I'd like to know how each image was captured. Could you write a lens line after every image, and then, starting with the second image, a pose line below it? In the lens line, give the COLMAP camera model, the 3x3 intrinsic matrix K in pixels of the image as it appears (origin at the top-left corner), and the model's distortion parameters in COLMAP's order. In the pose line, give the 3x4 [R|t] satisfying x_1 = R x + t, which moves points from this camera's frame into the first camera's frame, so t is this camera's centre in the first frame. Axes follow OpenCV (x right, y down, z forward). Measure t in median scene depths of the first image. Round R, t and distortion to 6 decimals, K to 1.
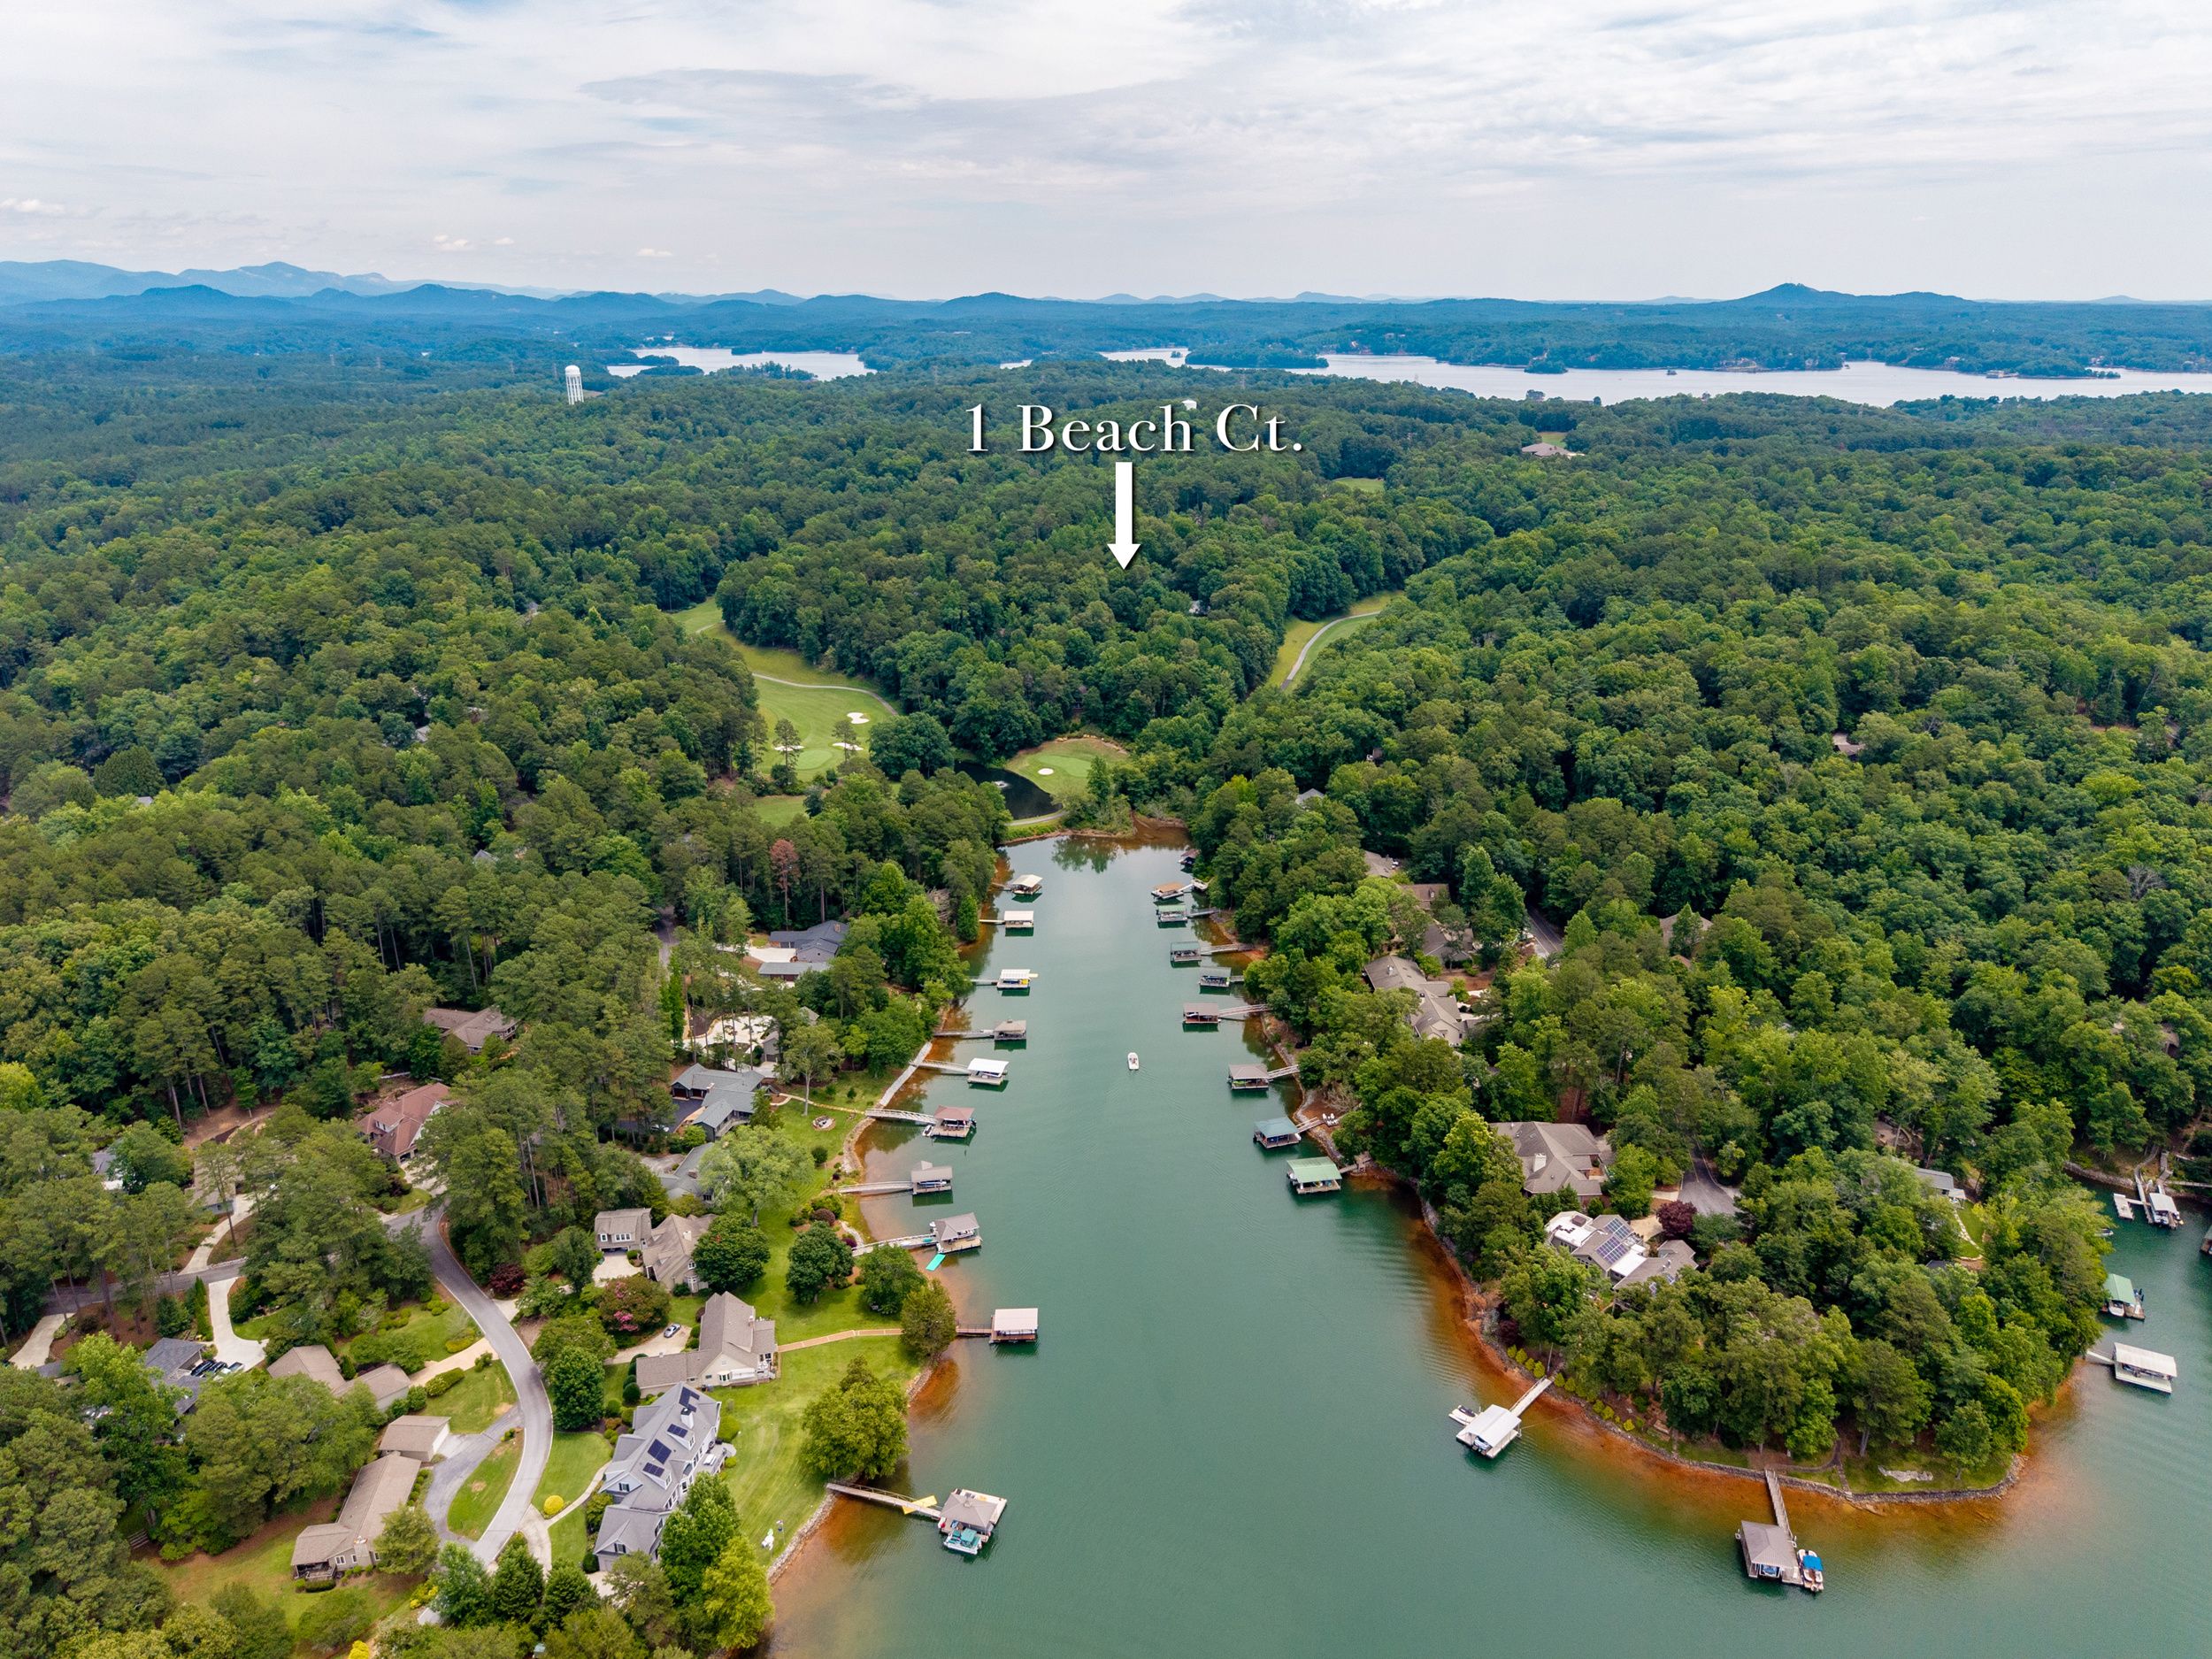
lens RADIAL K [[1534.4, 0, 1129.0], [0, 1534.4, 883.6], [0, 0, 1]] dist [0.026272, -0.036041]
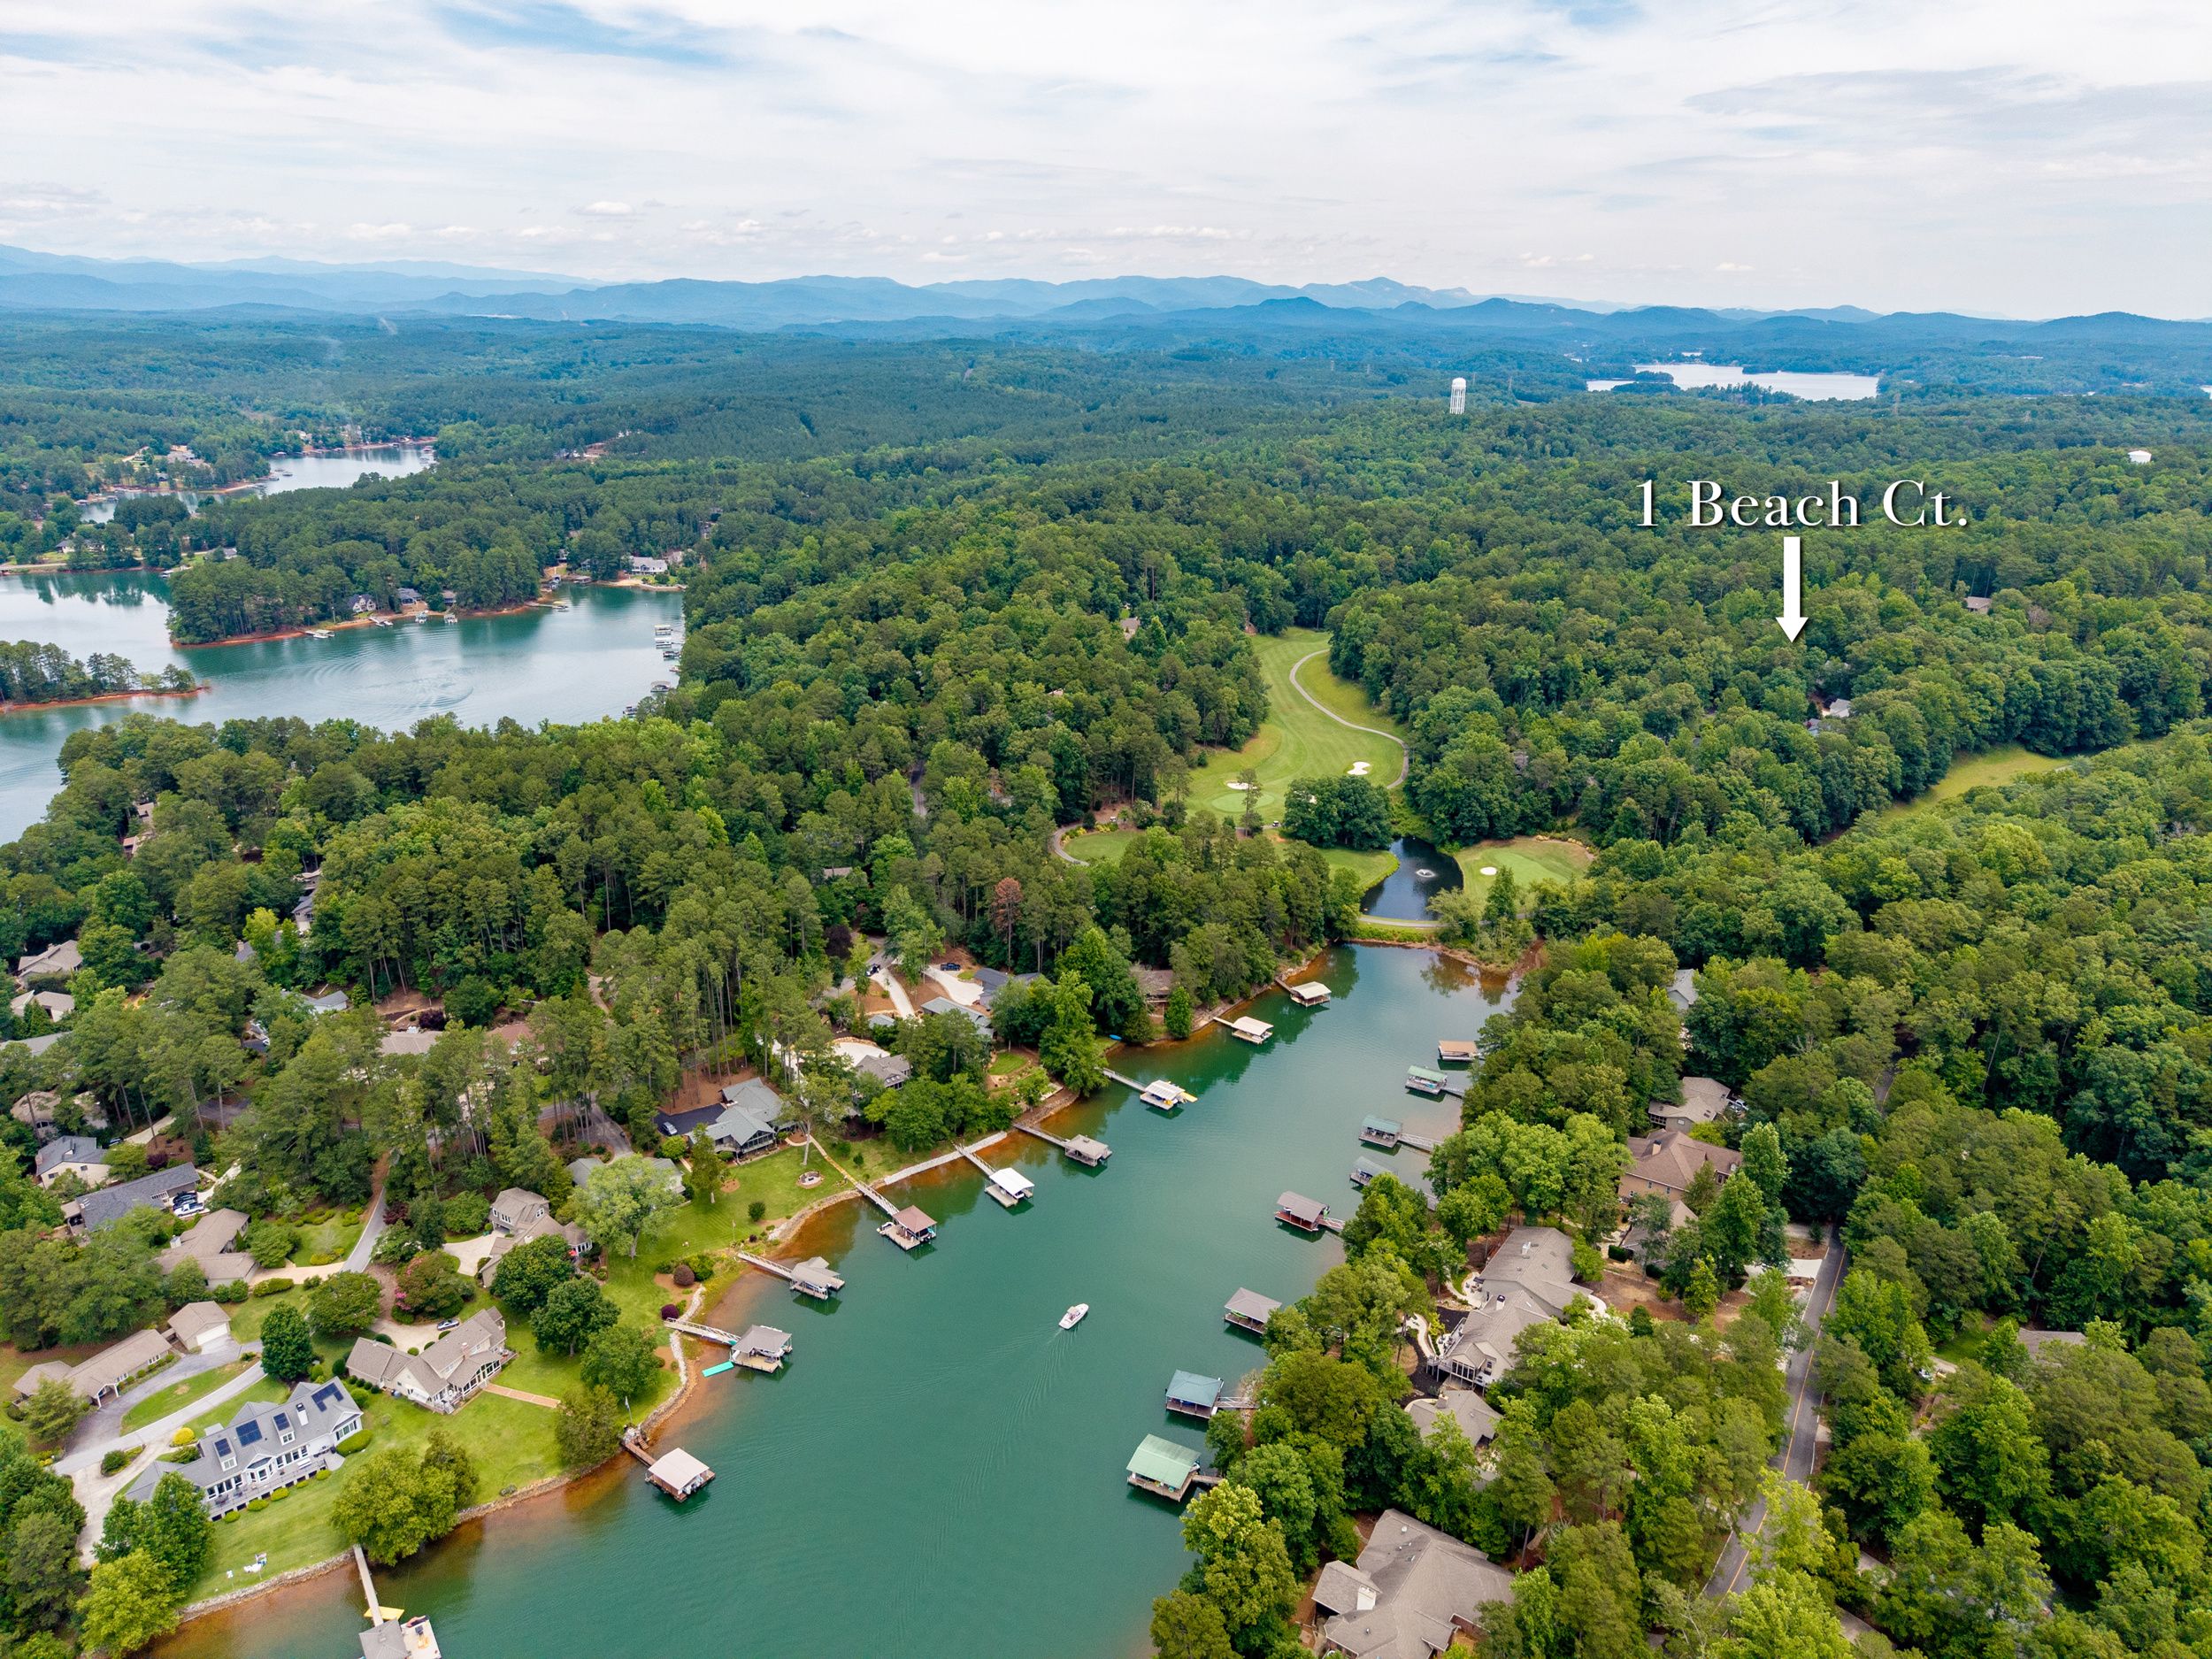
lens RADIAL K [[1500.9, 0, 1105.6], [0, 1500.9, 915.7], [0, 0, 1]] dist [-0.003397, 0.001293]
pose [[0.785631, 0.240328, -0.570110, 0.059222], [-0.229446, 0.968938, 0.092268, -0.017689], [0.574576, 0.058321, 0.816370, 0.045985]]
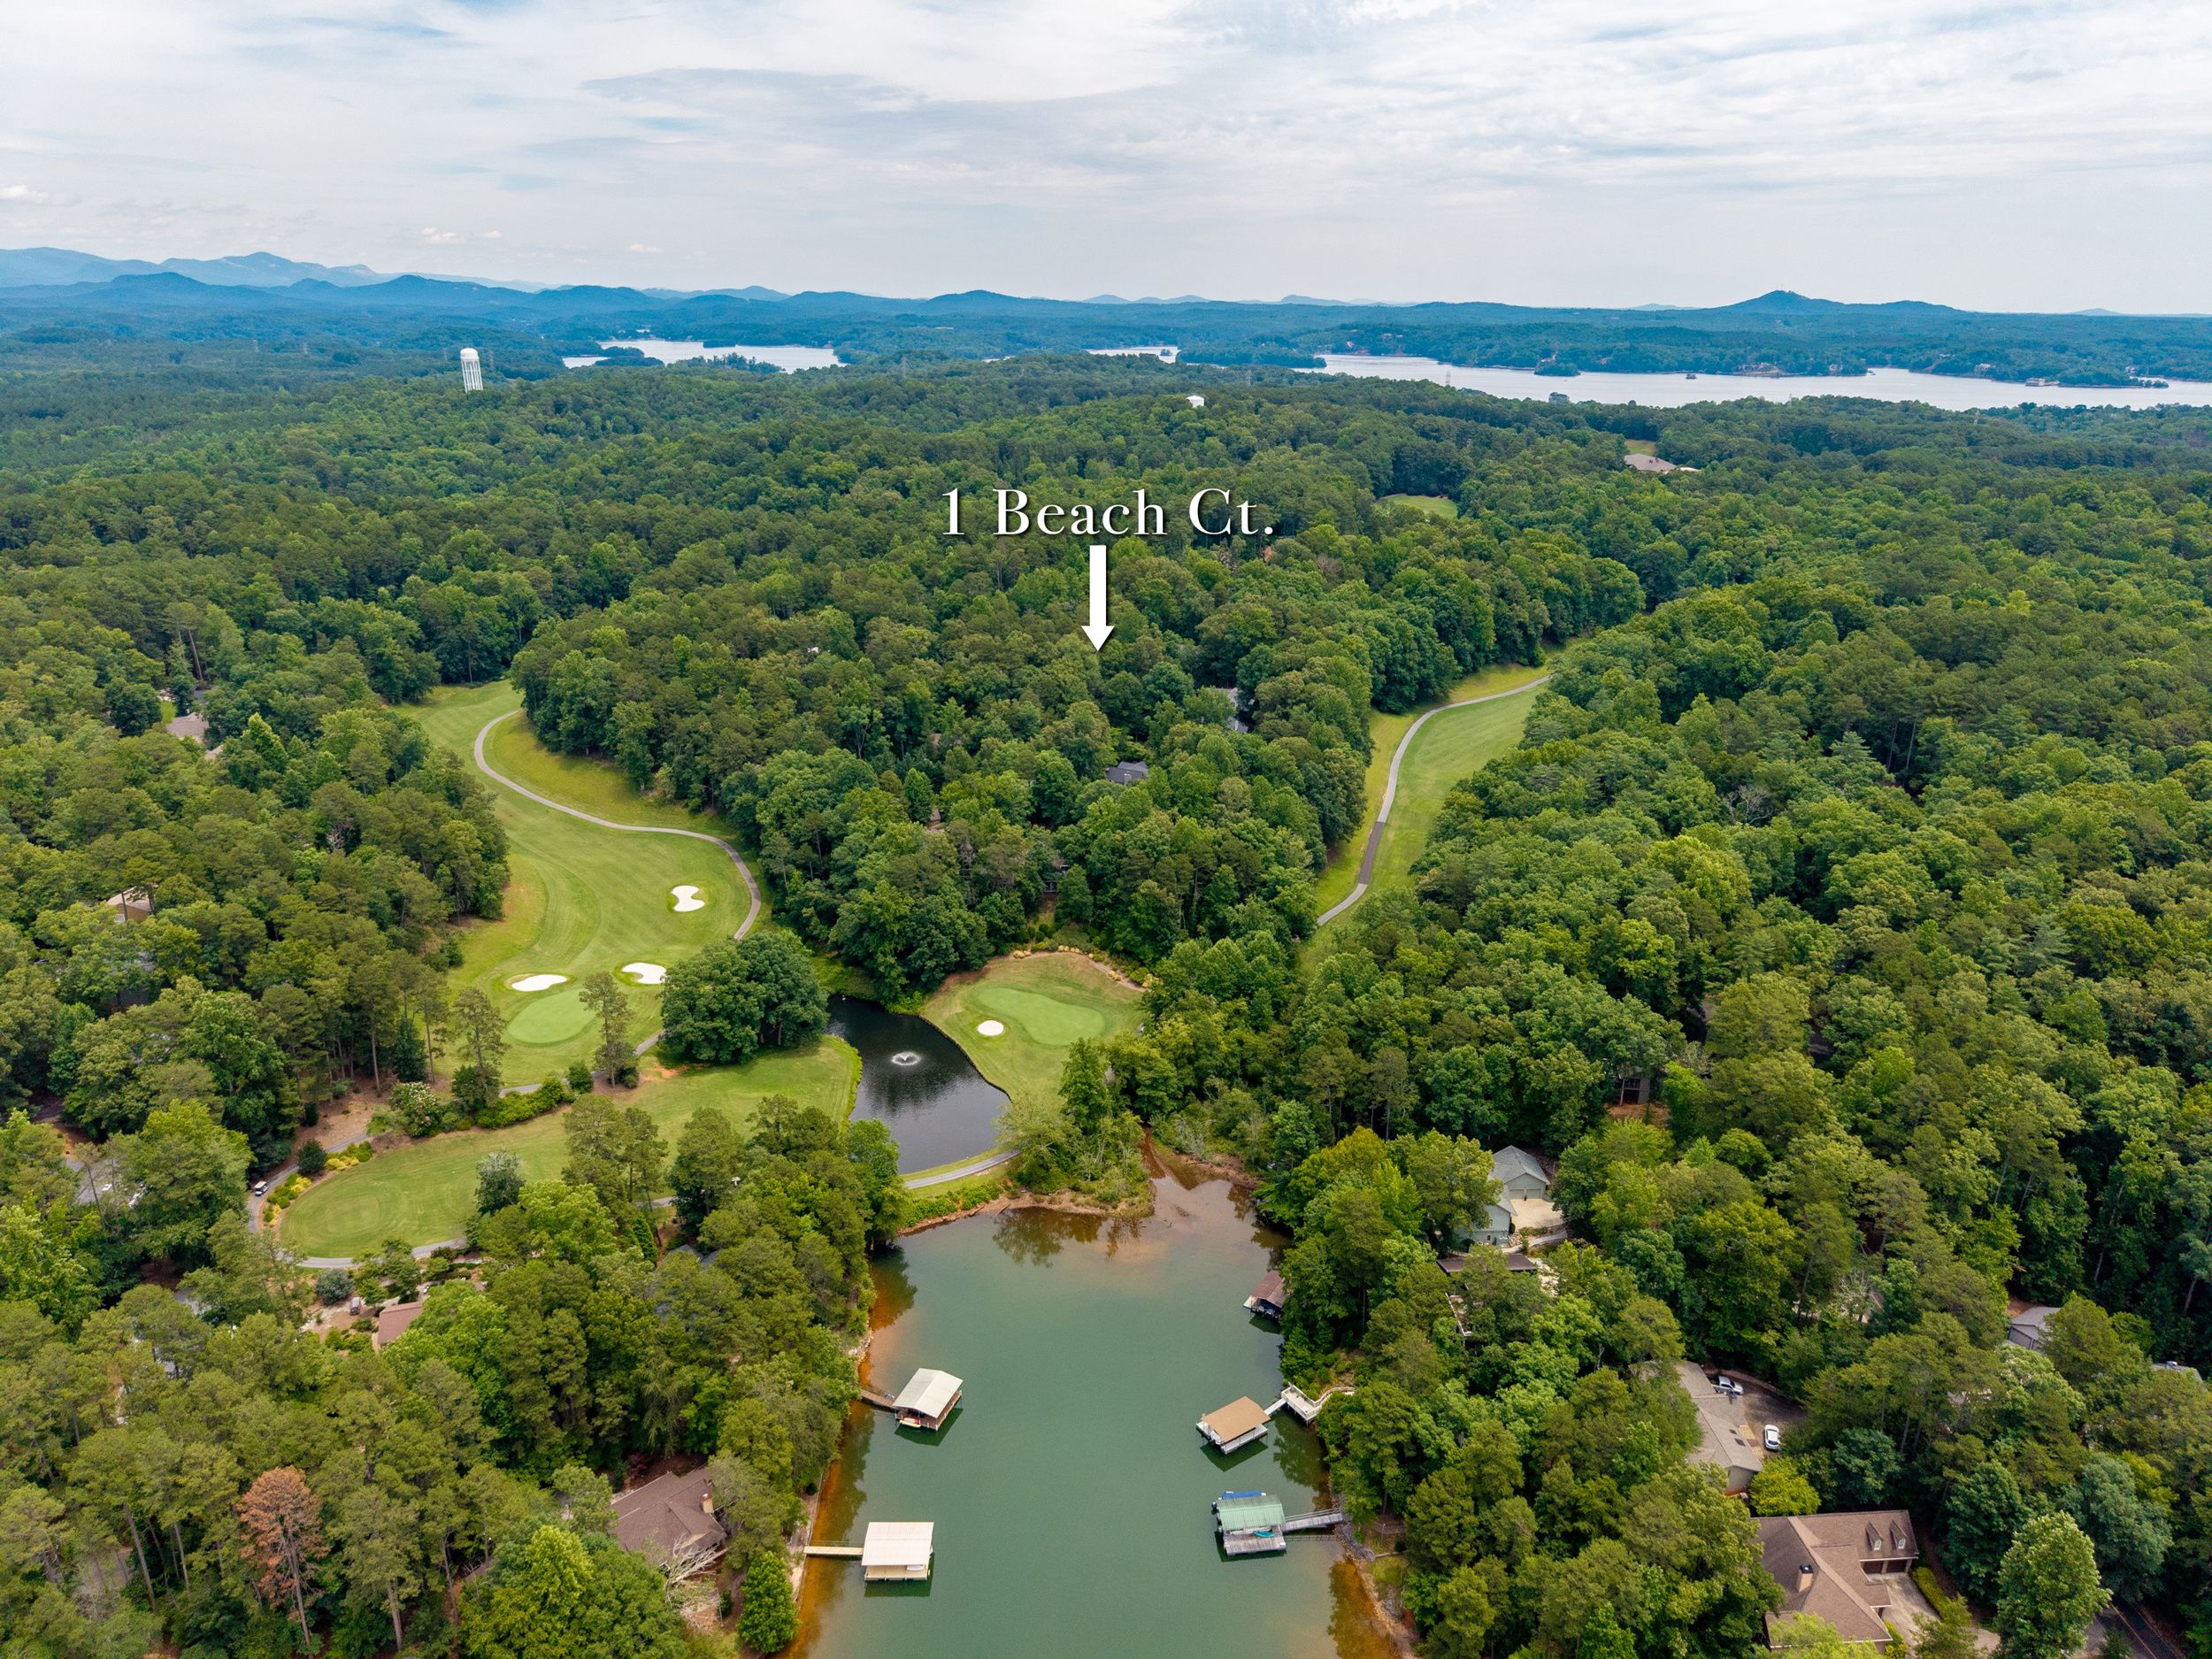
lens RADIAL K [[1491.2, 0, 1106.0], [0, 1491.2, 829.5], [0, 0, 1]] dist [0.013804, -0.012727]
pose [[0.999931, 0.011729, -0.001171, -0.002631], [-0.011754, 0.999620, -0.024953, -0.030560], [0.000878, 0.024965, 0.999688, 0.101994]]
